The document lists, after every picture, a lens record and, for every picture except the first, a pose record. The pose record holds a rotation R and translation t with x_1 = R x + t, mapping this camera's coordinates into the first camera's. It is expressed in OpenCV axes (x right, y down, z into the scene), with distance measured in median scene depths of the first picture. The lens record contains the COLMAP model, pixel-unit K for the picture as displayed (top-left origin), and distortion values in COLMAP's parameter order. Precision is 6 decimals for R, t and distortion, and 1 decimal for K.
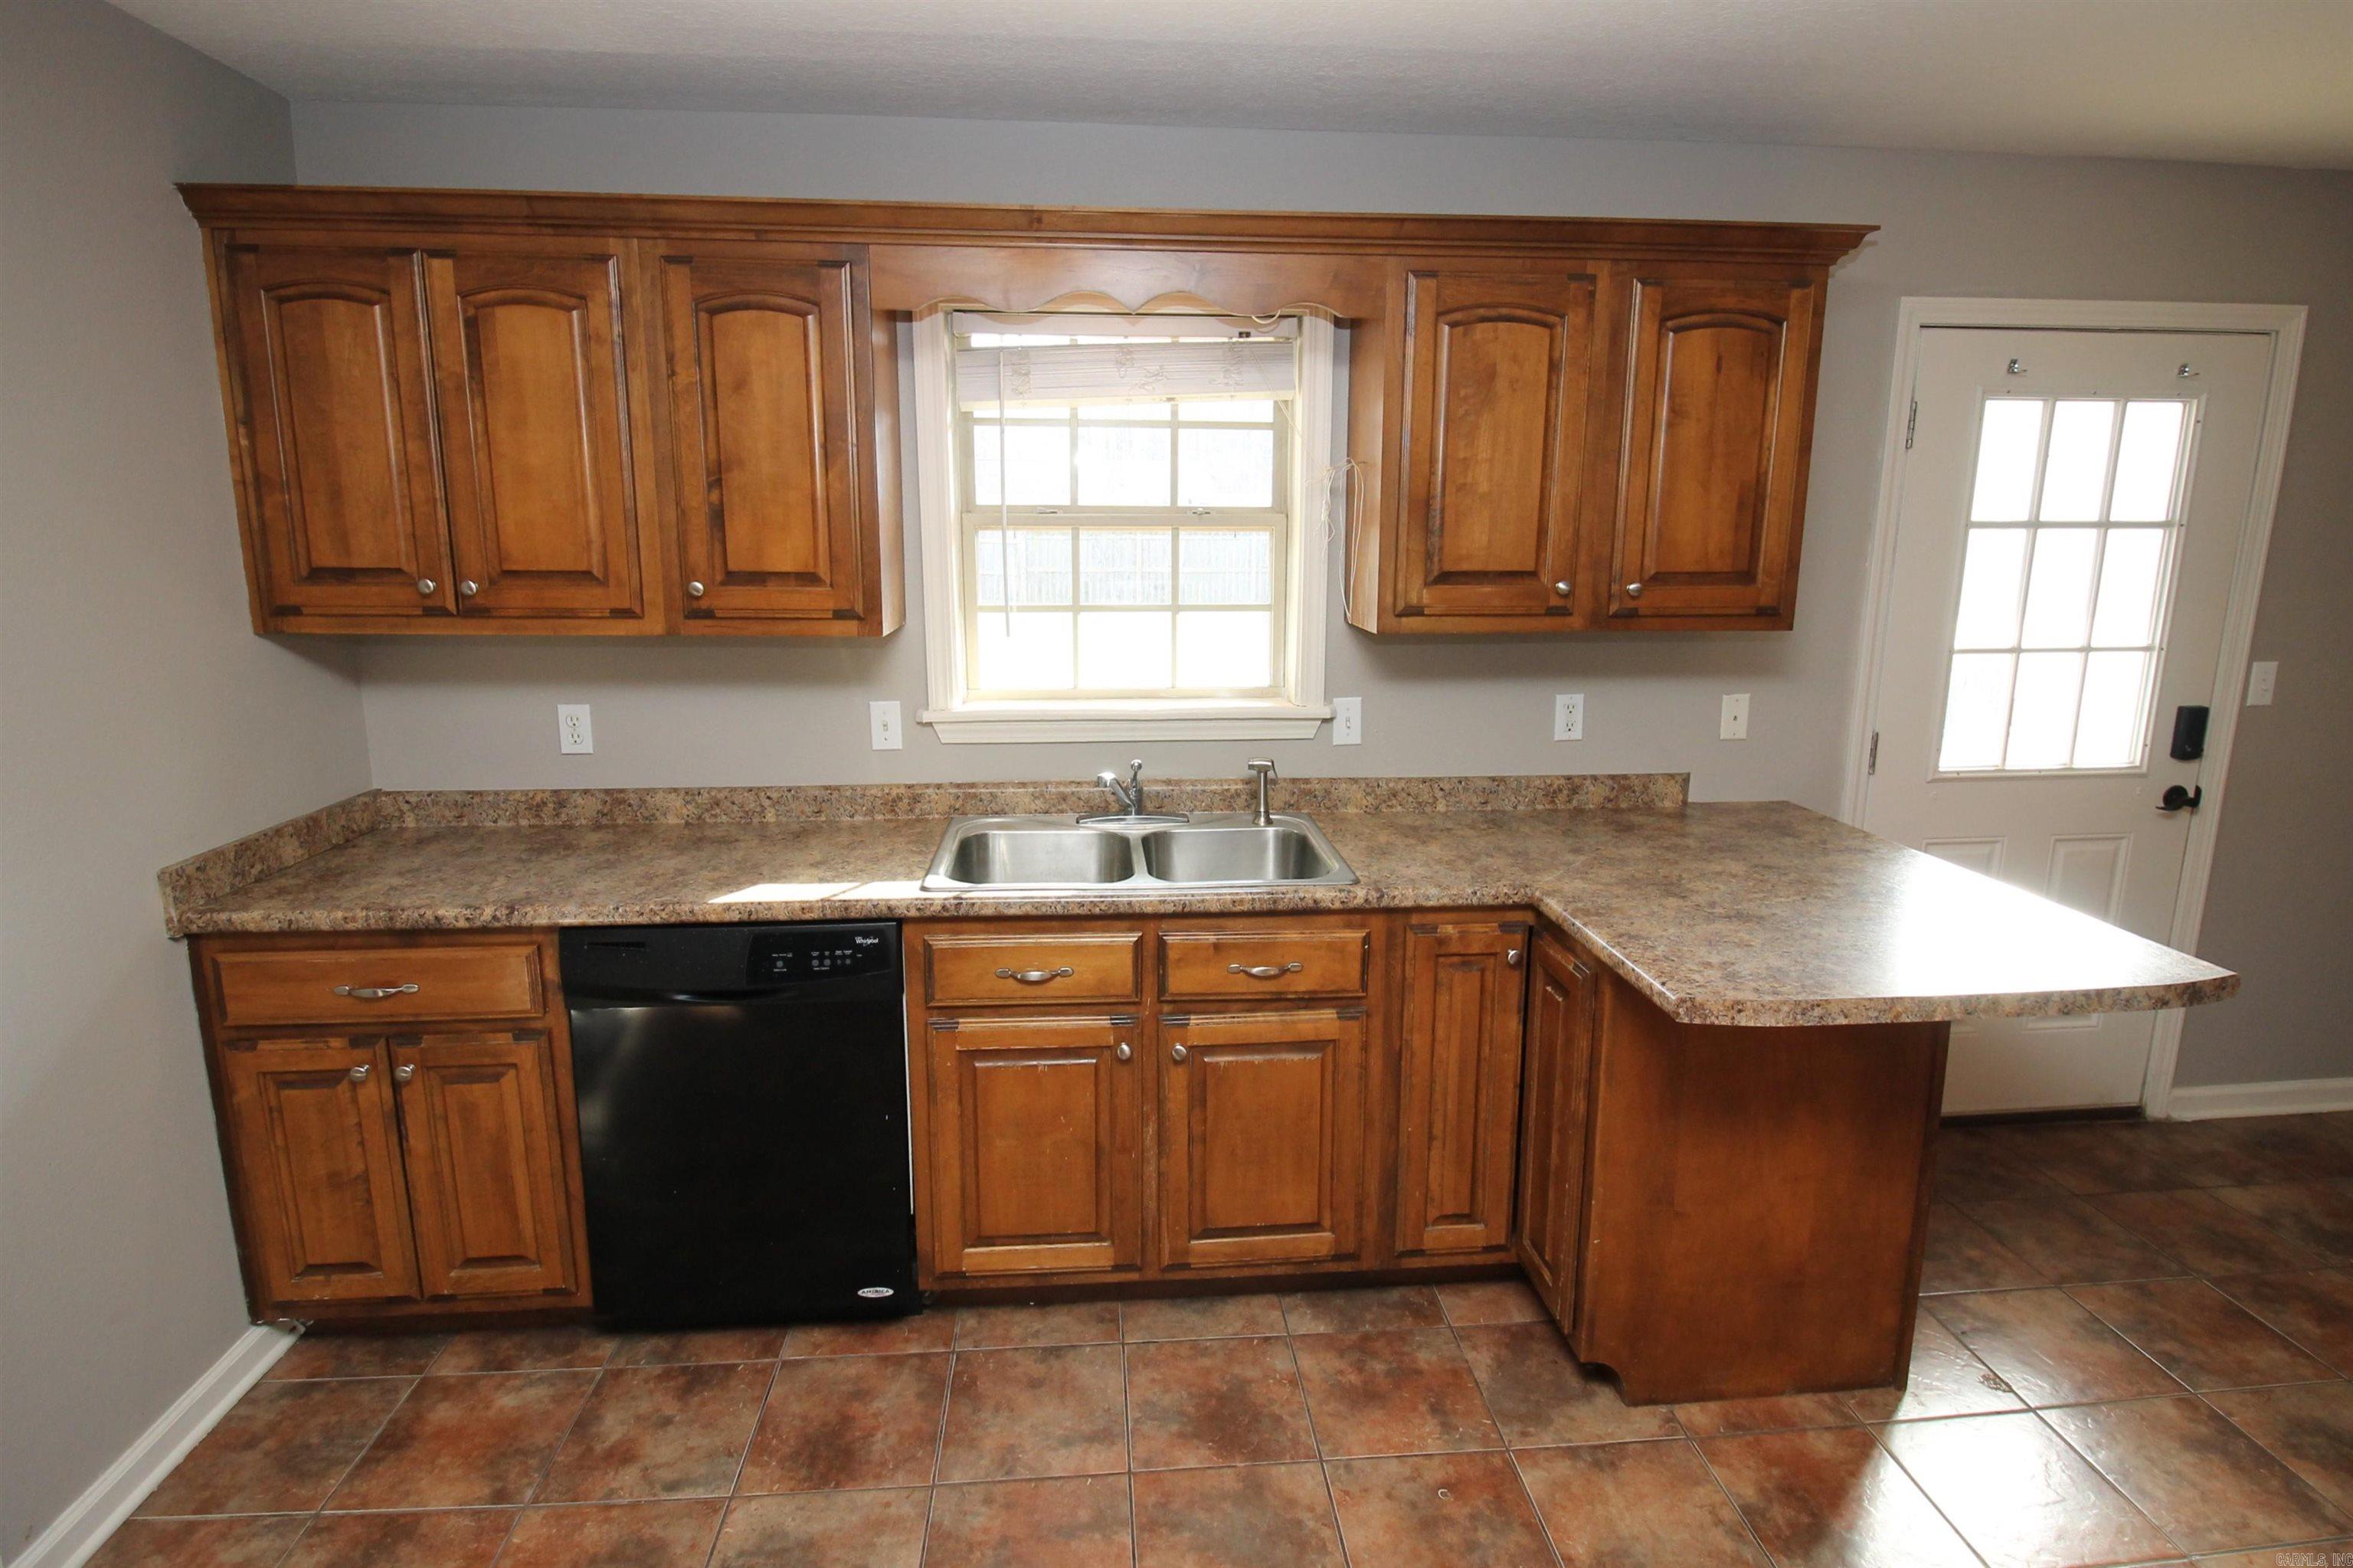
lens RADIAL K [[1196.2, 0, 1175.7], [0, 1196.2, 747.6], [0, 0, 1]] dist [-0.001805, -0.014557]
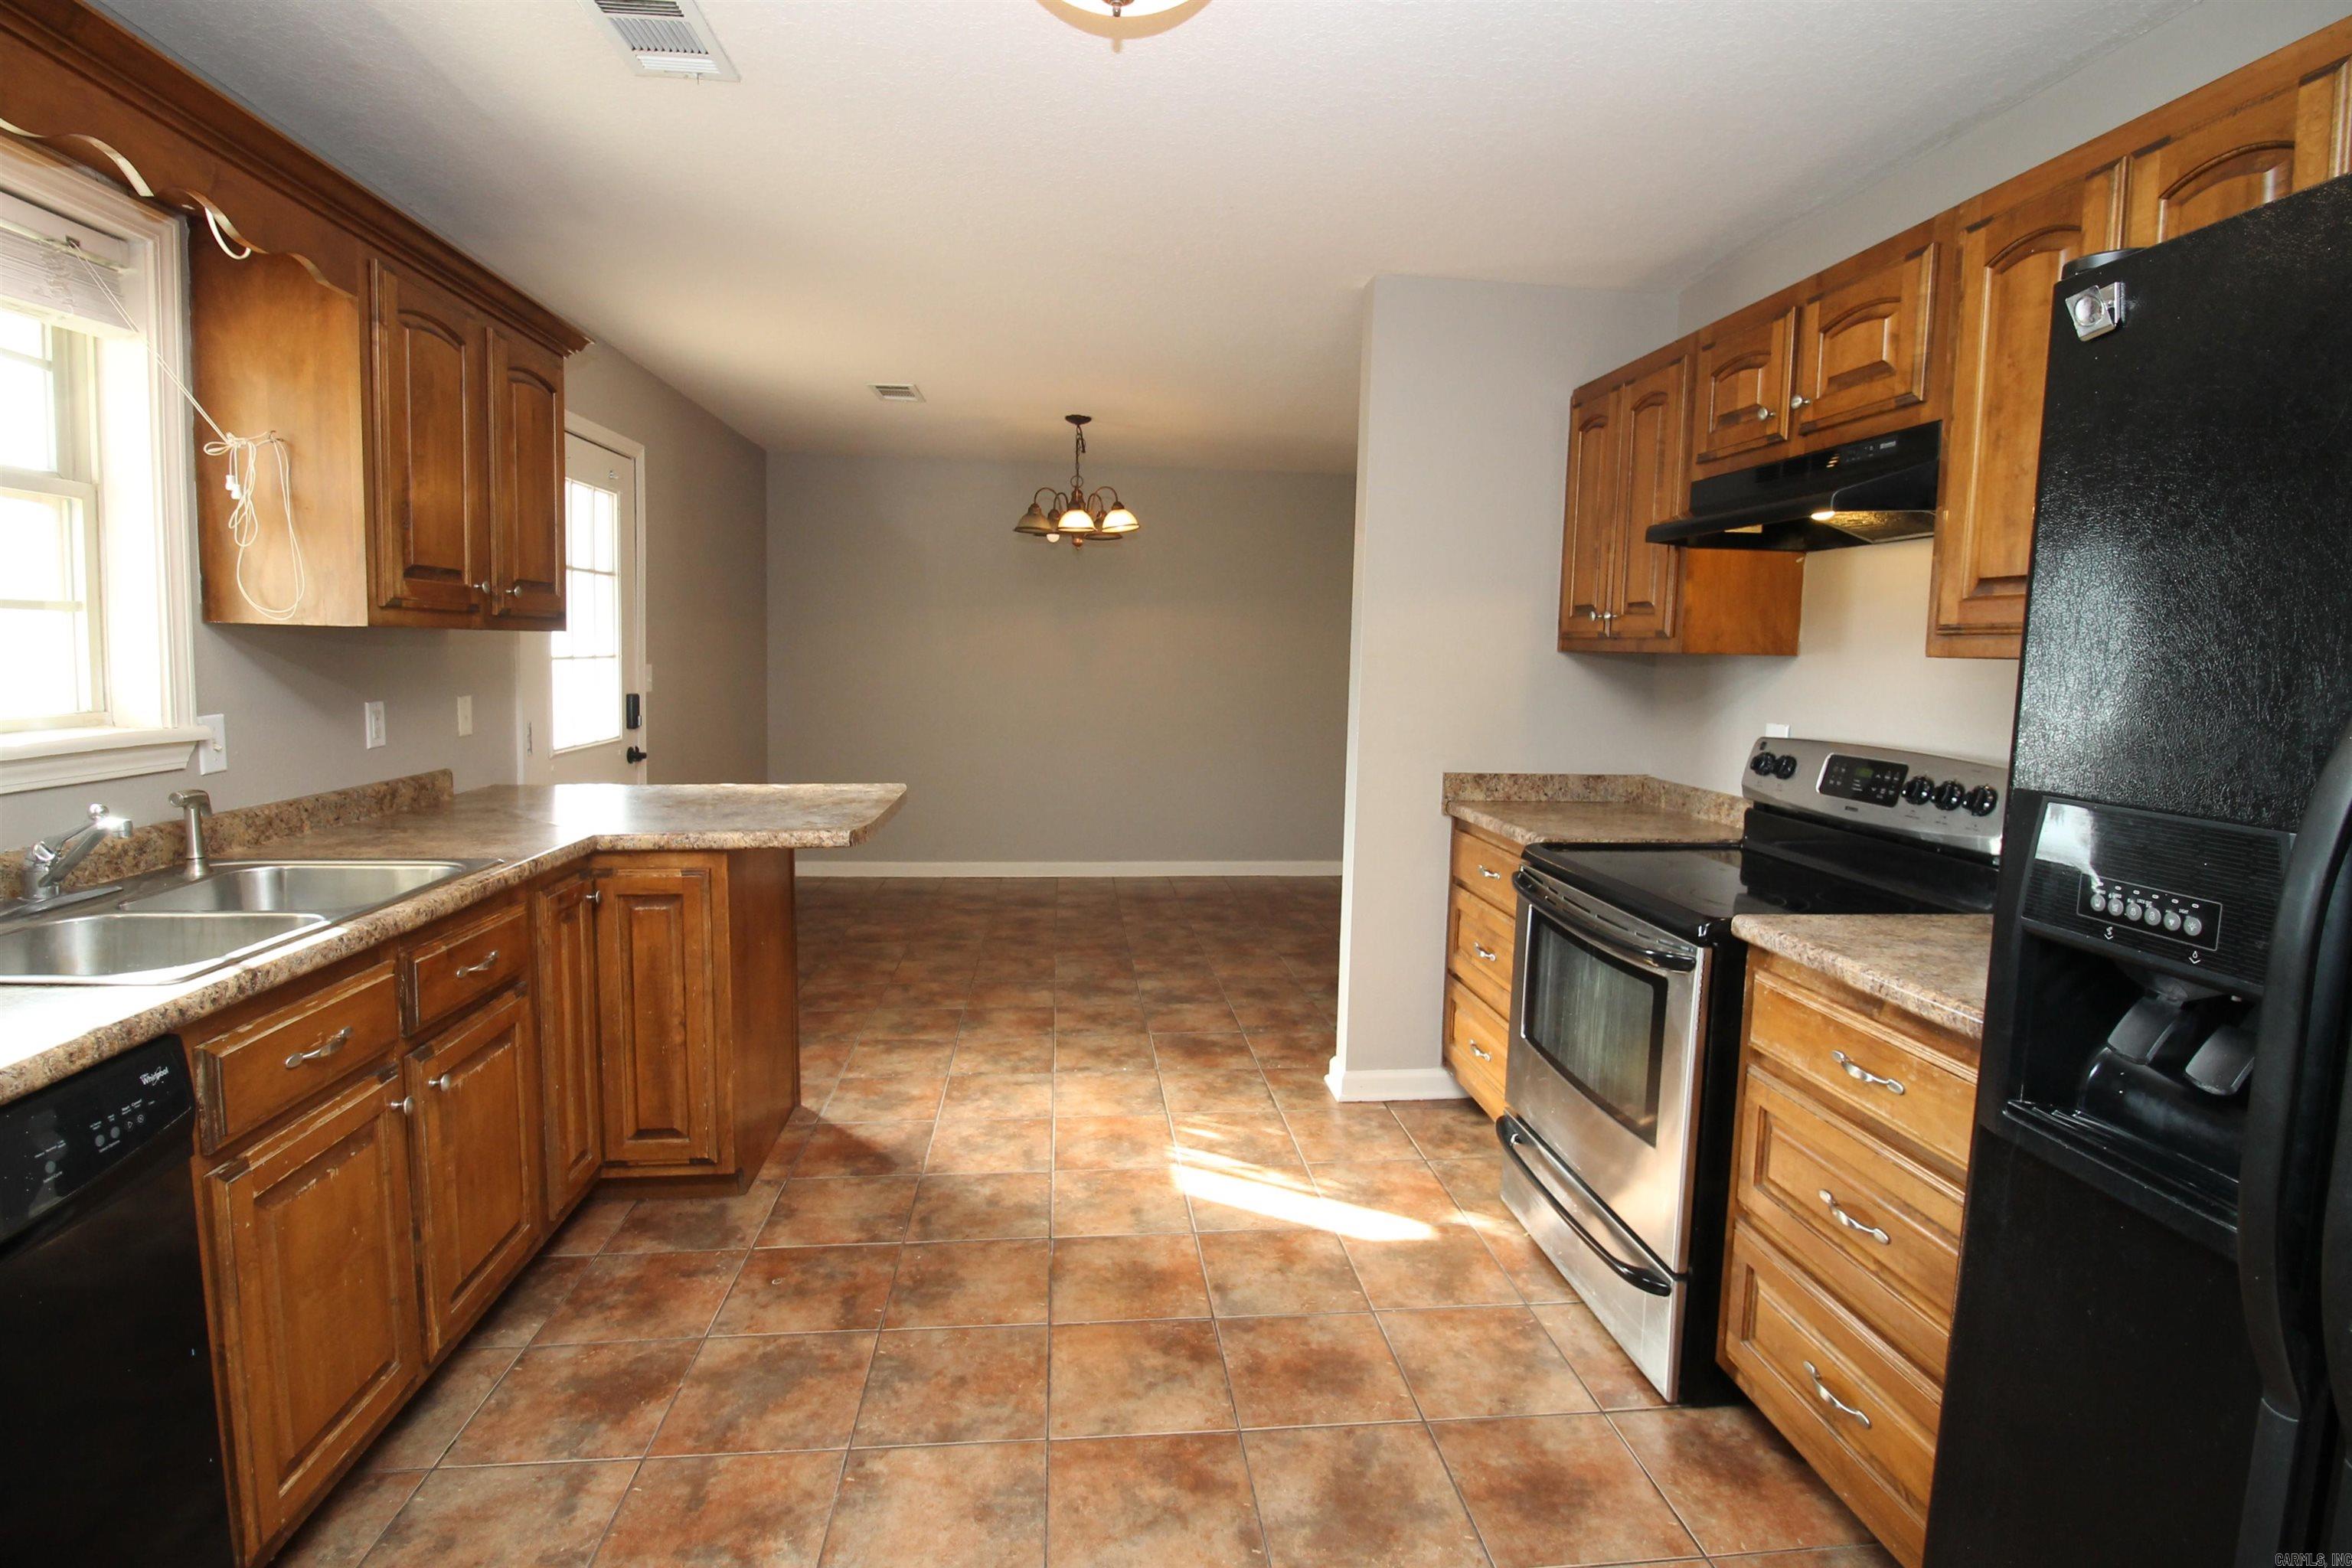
lens RADIAL K [[1111.2, 0, 1176.2], [0, 1111.2, 755.6], [0, 0, 1]] dist [0.000226, -0.014677]
pose [[-0.020810, -0.093720, 0.995381, -0.777044], [0.166899, 0.981301, 0.095883, 0.029856], [-0.985754, 0.168123, -0.004779, 0.423880]]
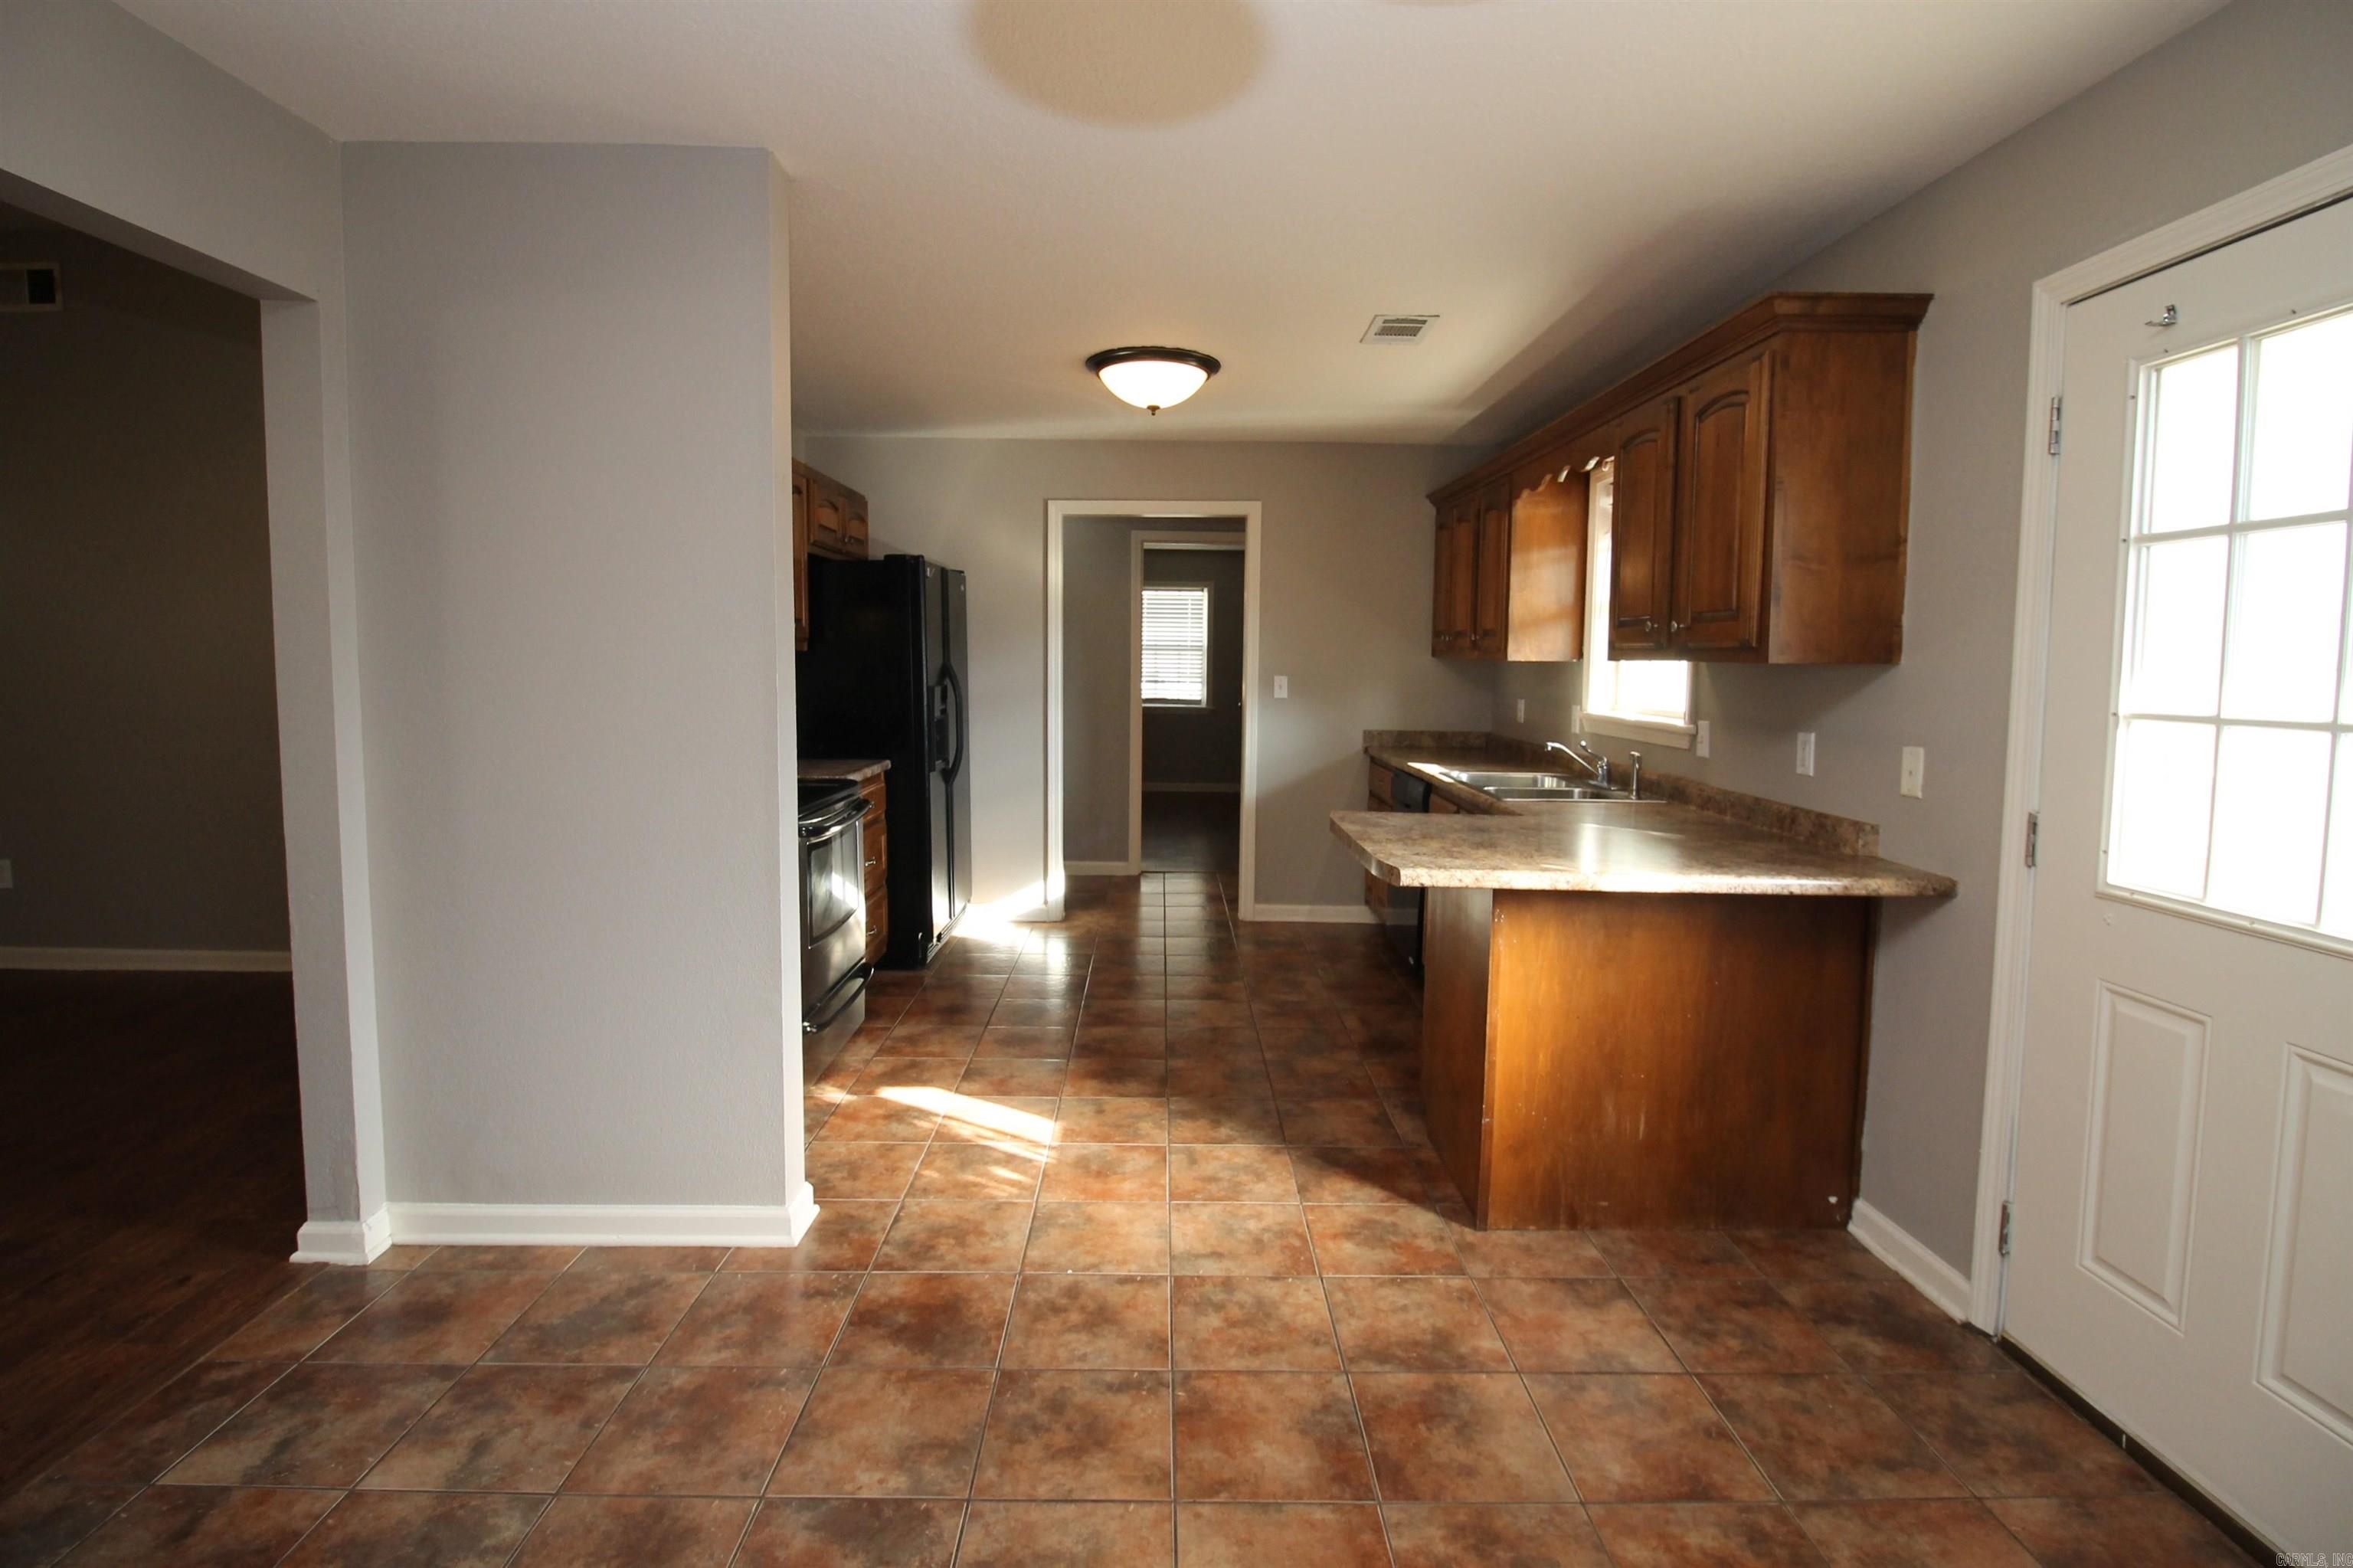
lens RADIAL K [[1111.7, 0, 1176.7], [0, 1111.7, 755.6], [0, 0, 1]] dist [0.000226, -0.014677]
pose [[-0.067776, 0.085940, -0.993992, 1.716176], [-0.200075, 0.974874, 0.097929, -0.010823], [0.977434, 0.205510, -0.048879, 0.612171]]
